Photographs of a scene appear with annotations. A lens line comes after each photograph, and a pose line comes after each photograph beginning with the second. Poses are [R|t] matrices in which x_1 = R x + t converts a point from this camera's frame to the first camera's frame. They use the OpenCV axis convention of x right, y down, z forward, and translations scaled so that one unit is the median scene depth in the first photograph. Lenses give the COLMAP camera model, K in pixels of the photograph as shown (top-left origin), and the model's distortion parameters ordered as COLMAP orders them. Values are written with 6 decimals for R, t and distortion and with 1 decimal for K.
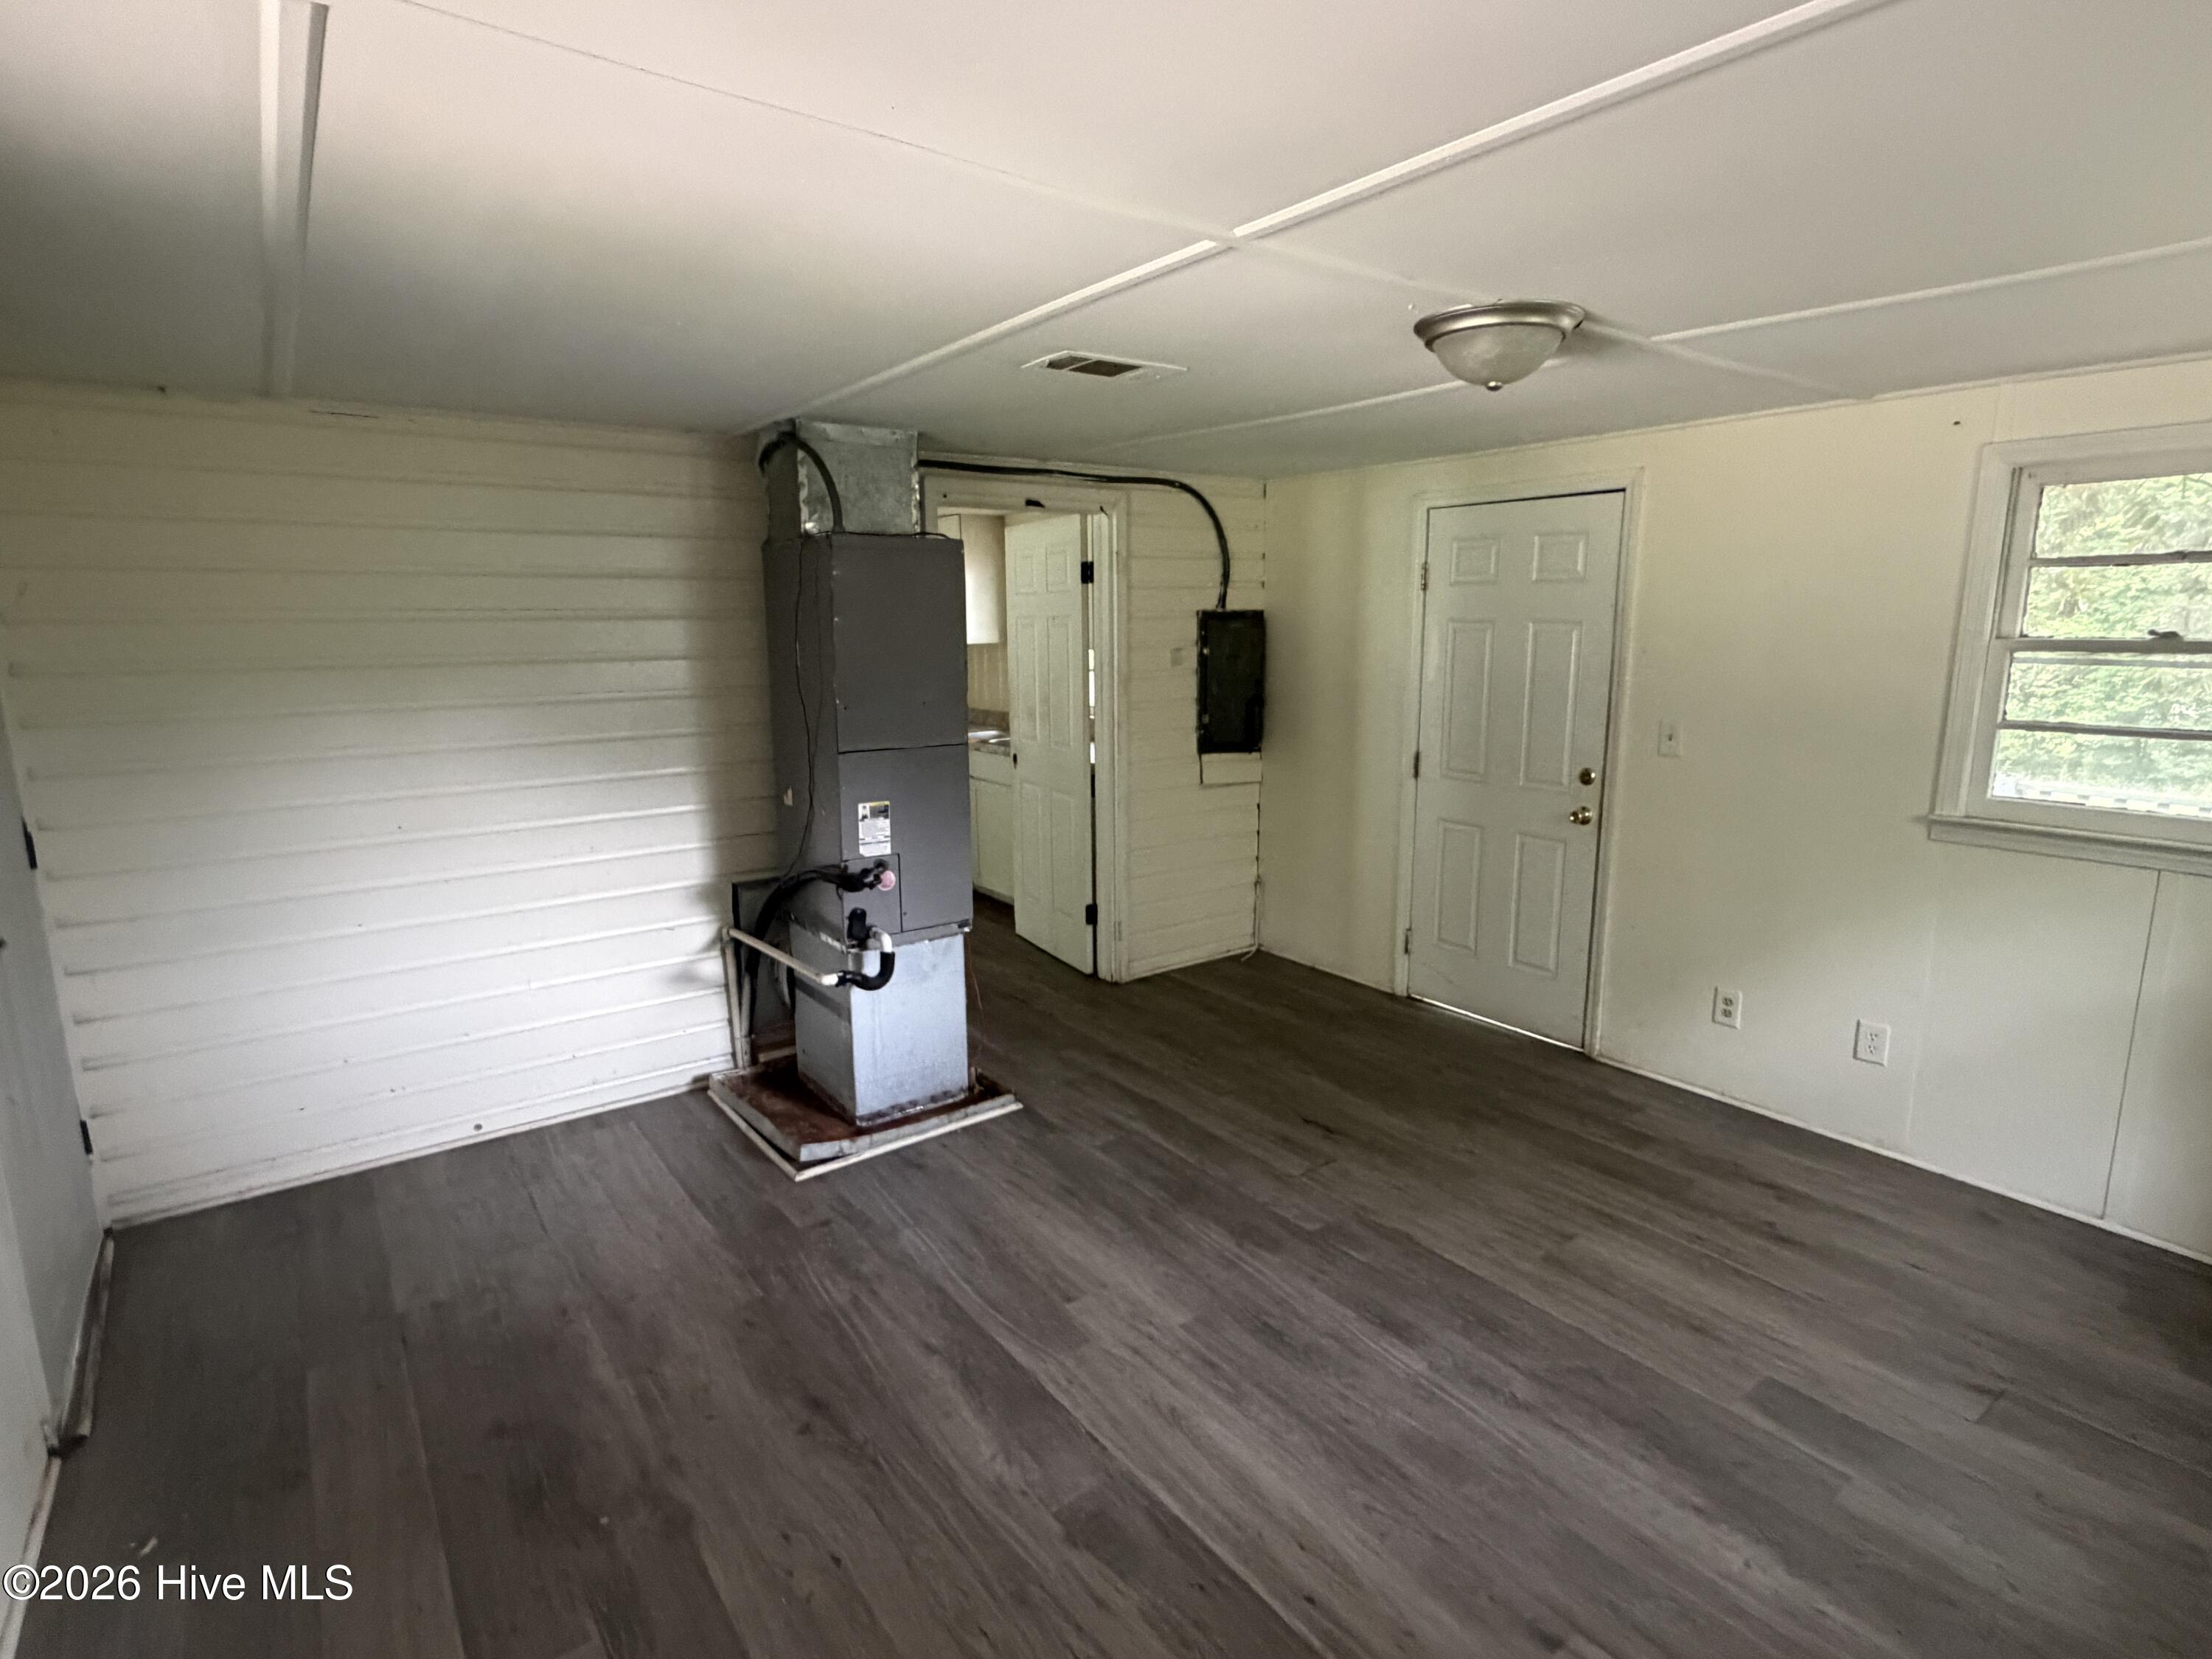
lens RADIAL K [[1128.9, 0, 1106.0], [0, 1128.9, 829.5], [0, 0, 1]] dist [0.017611, 0.000457]
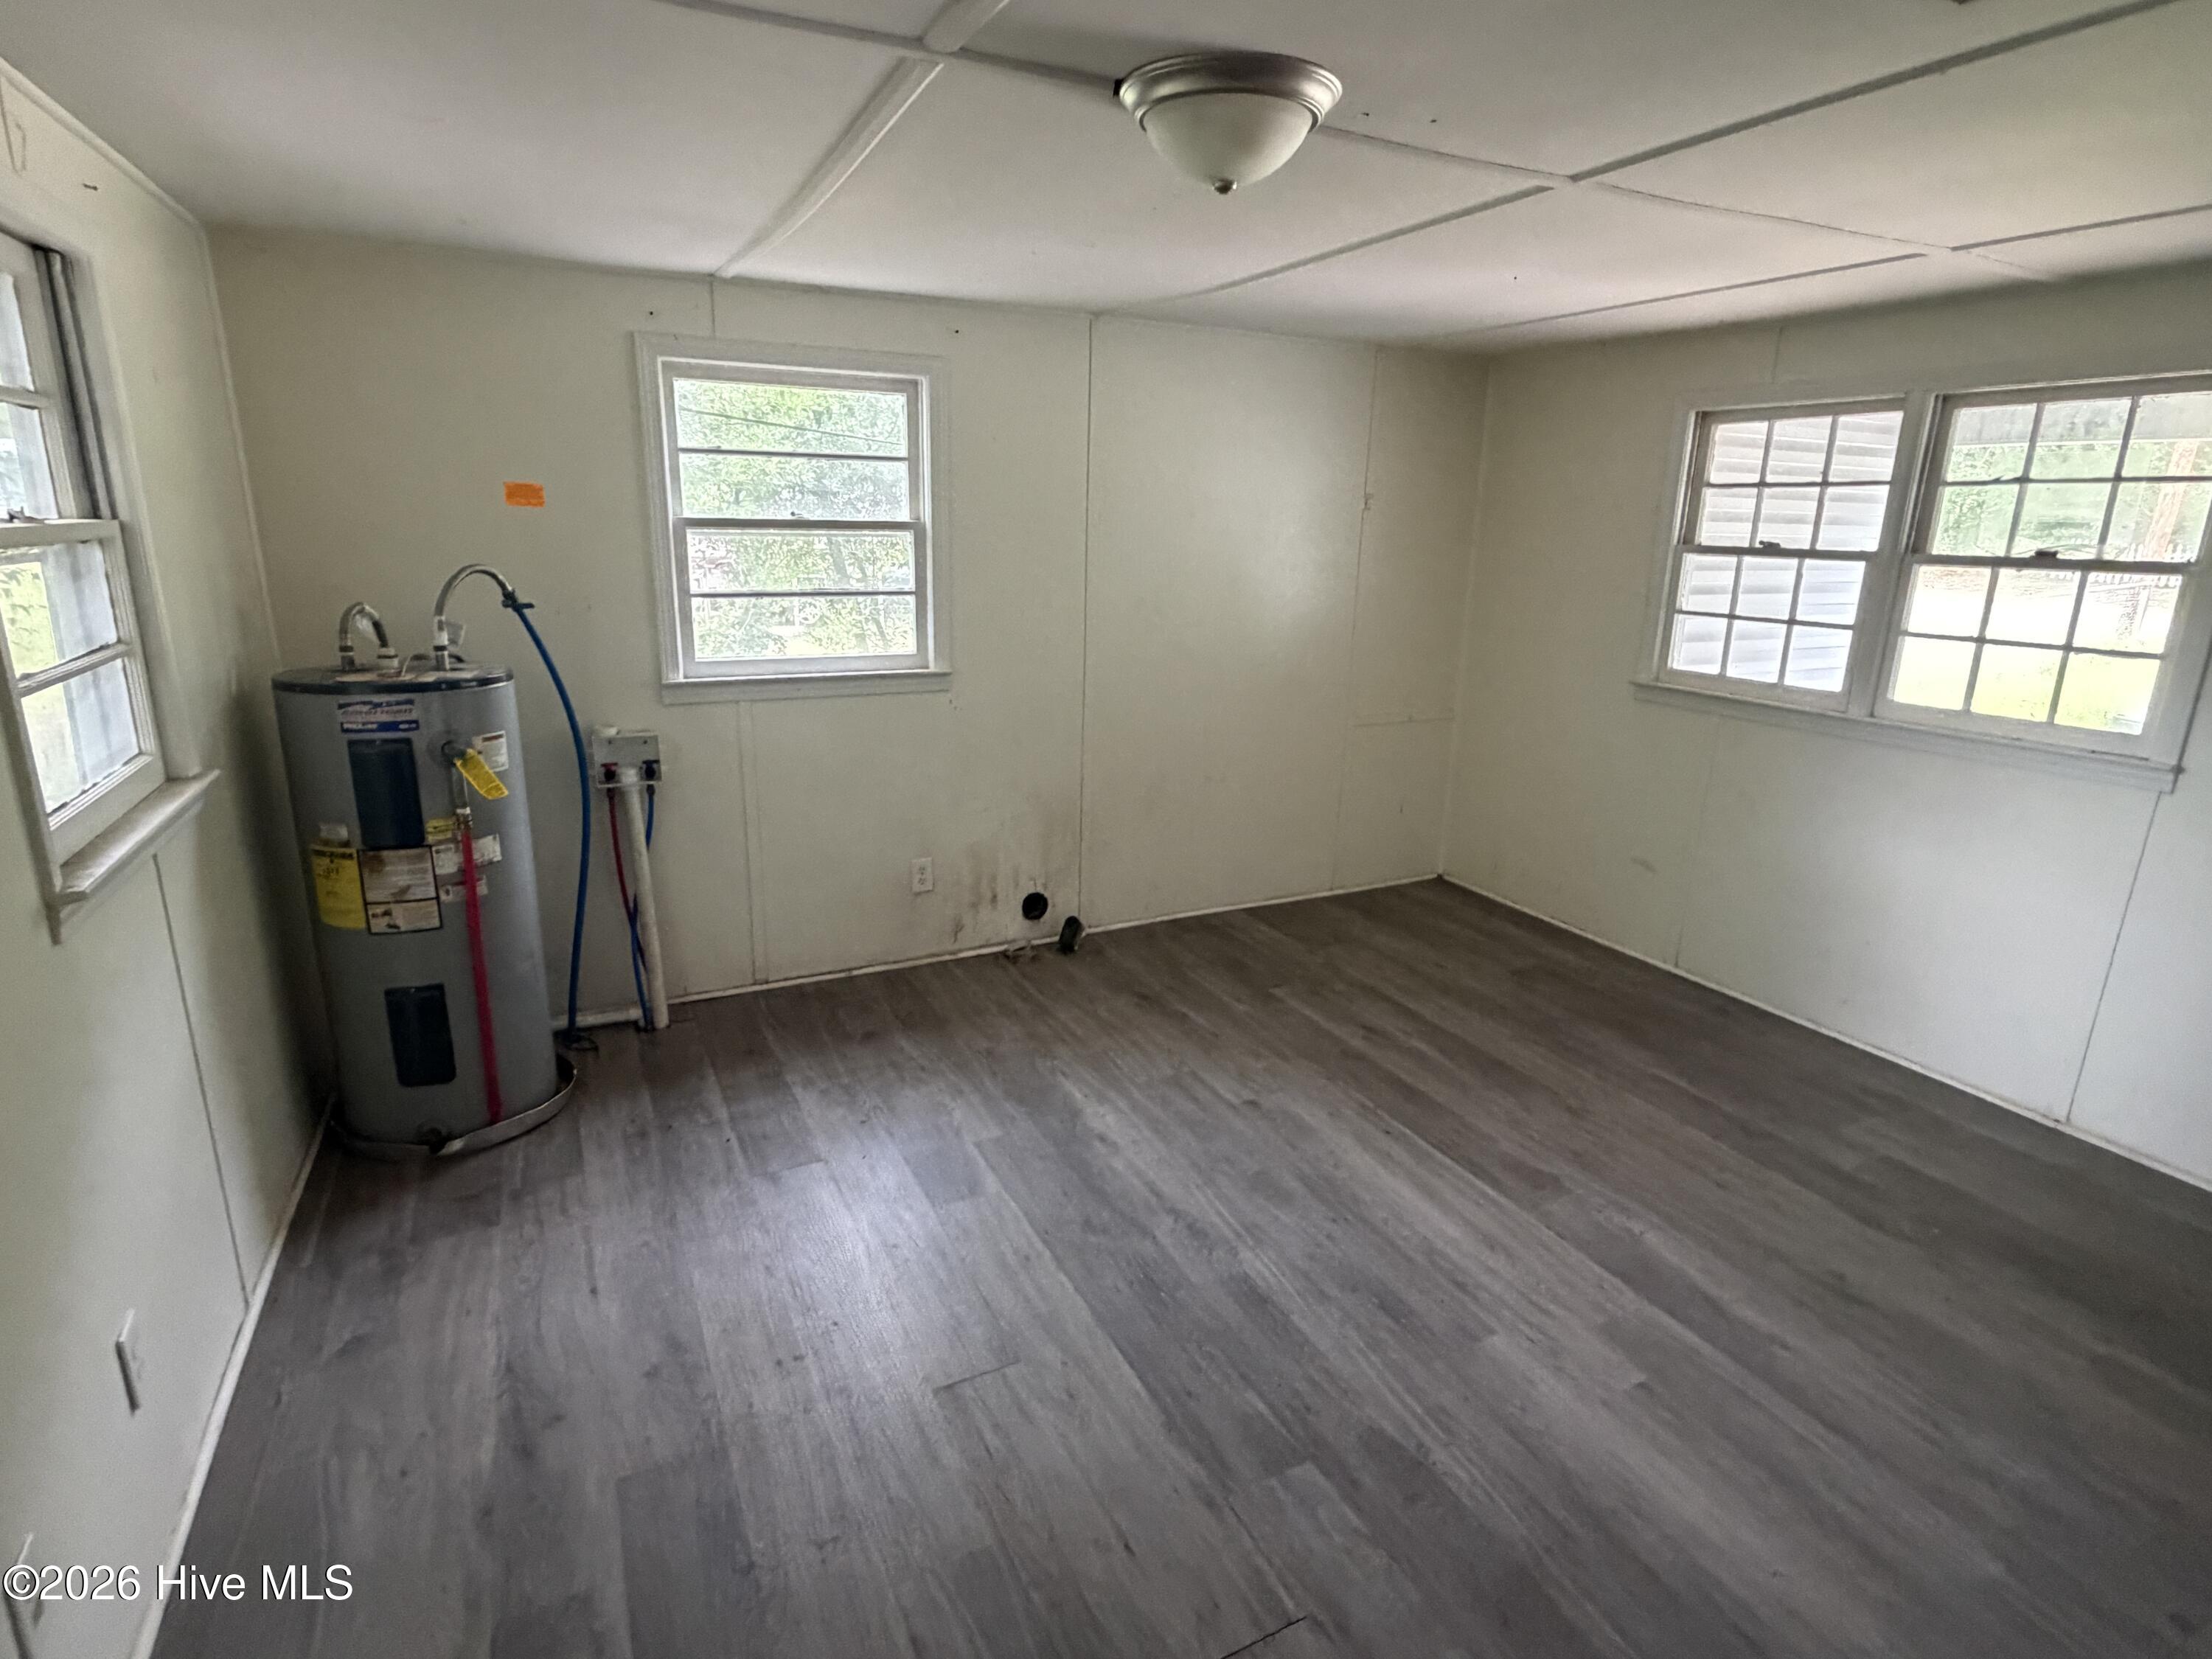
lens RADIAL K [[1128.9, 0, 1106.0], [0, 1128.9, 829.5], [0, 0, 1]] dist [0.017611, 0.000457]
pose [[-0.984658, -0.068905, 0.160315, 0.274694], [0.009887, 0.895225, 0.445504, -0.343662], [-0.174215, 0.440254, -0.880810, 1.823200]]
